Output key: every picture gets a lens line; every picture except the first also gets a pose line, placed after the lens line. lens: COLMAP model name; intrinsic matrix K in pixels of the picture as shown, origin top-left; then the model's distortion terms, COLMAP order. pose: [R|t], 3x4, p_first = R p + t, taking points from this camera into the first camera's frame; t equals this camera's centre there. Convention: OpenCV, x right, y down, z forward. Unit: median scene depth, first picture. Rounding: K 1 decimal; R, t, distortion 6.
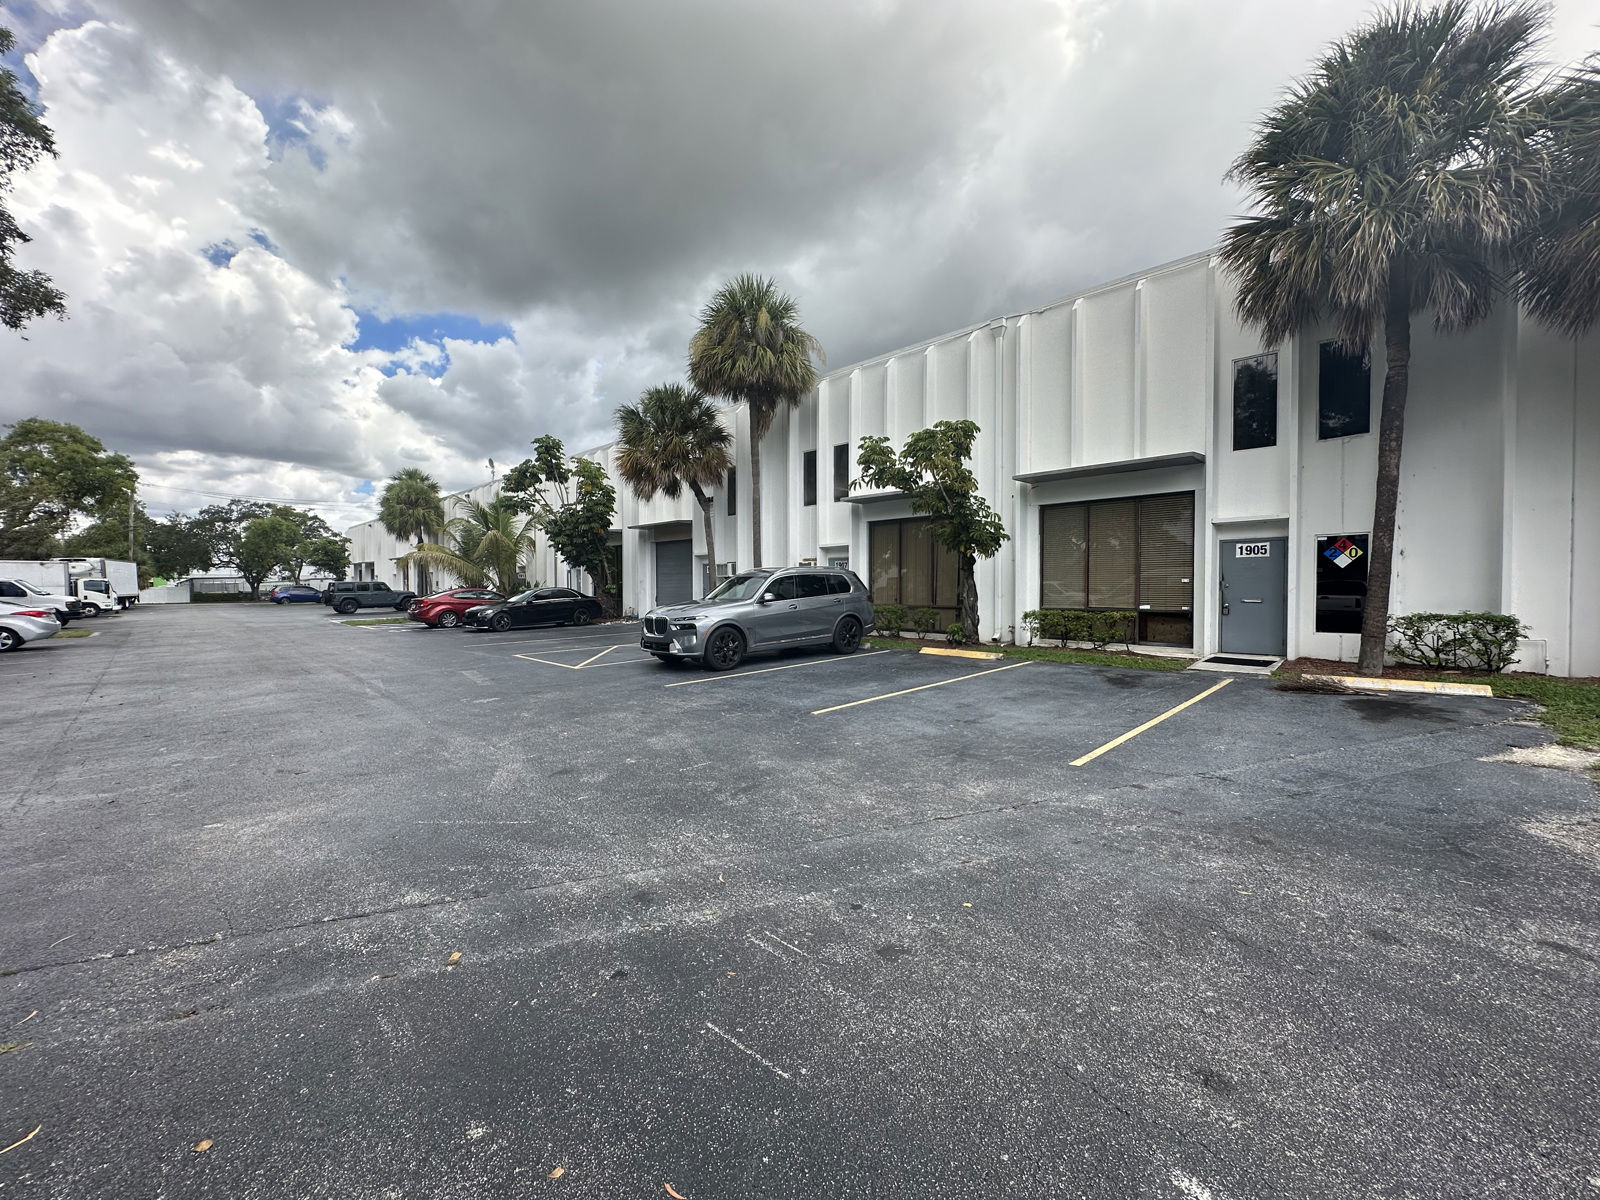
lens RADIAL K [[633.0, 0, 800.7], [0, 633.0, 601.4], [0, 0, 1]] dist [0.000017, 0.000092]
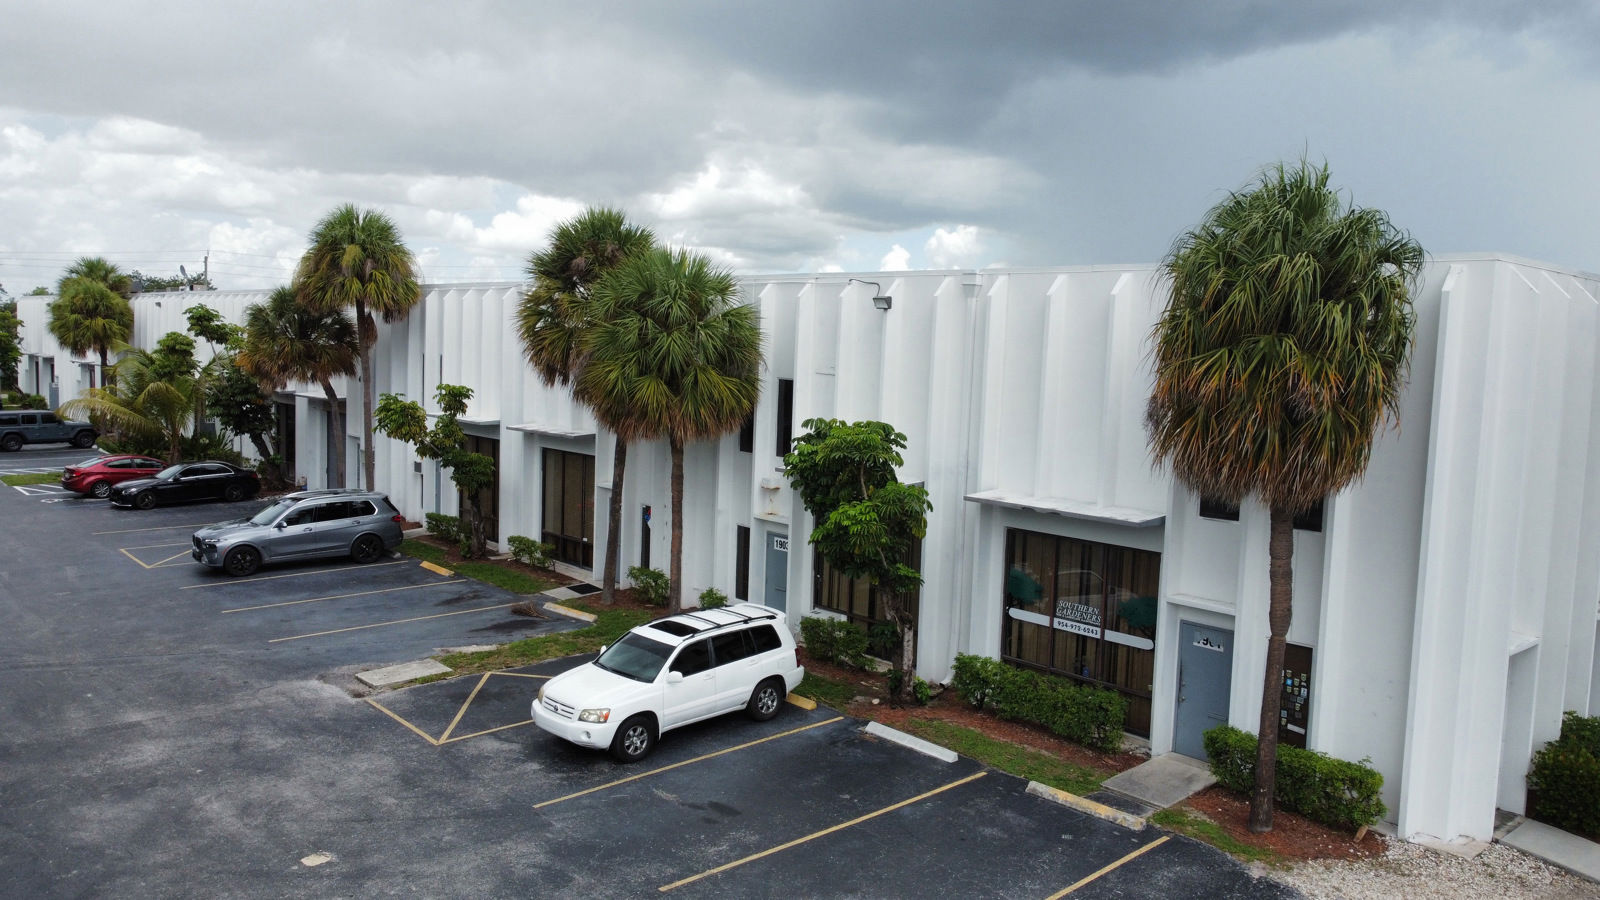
lens RADIAL K [[1209.5, 0, 799.2], [0, 1209.5, 452.4], [0, 0, 1]] dist [0.009730, -0.010053]
pose [[0.997321, 0.042532, -0.059514, 0.714652], [-0.038521, 0.997009, 0.066999, -0.223348], [0.062185, -0.064527, 0.995977, -0.903245]]
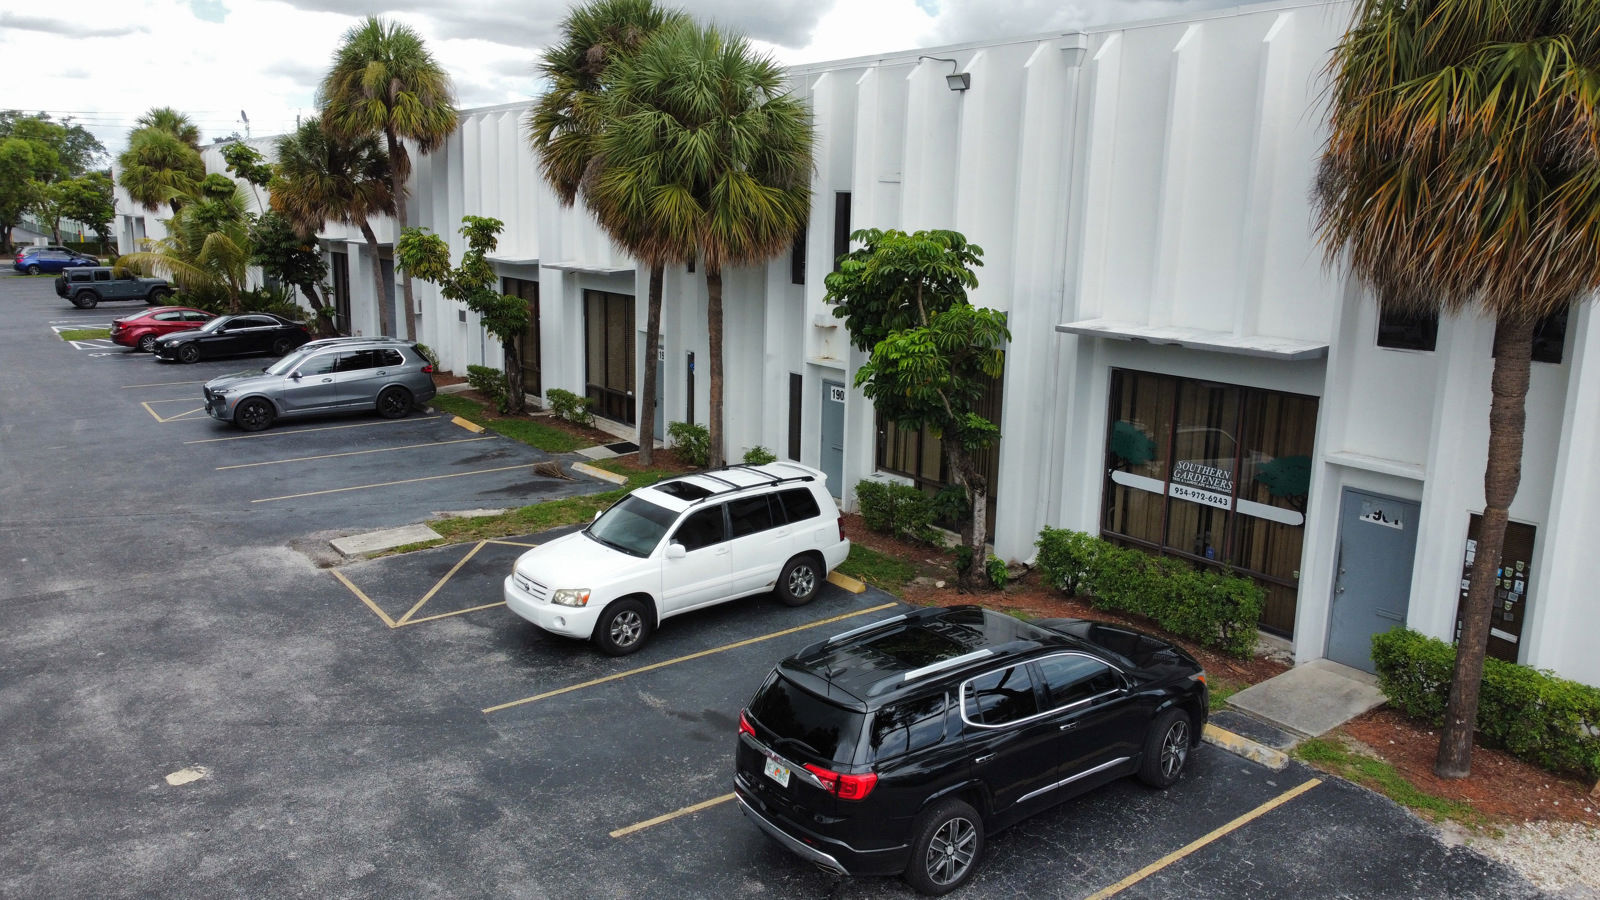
lens RADIAL K [[1209.5, 0, 800.9], [0, 1209.5, 450.5], [0, 0, 1]] dist [0.009730, -0.010053]
pose [[0.987044, 0.056811, -0.150056, 0.753157], [-0.030310, 0.984399, 0.173319, -0.175354], [0.157561, -0.166526, 0.973367, -0.688892]]
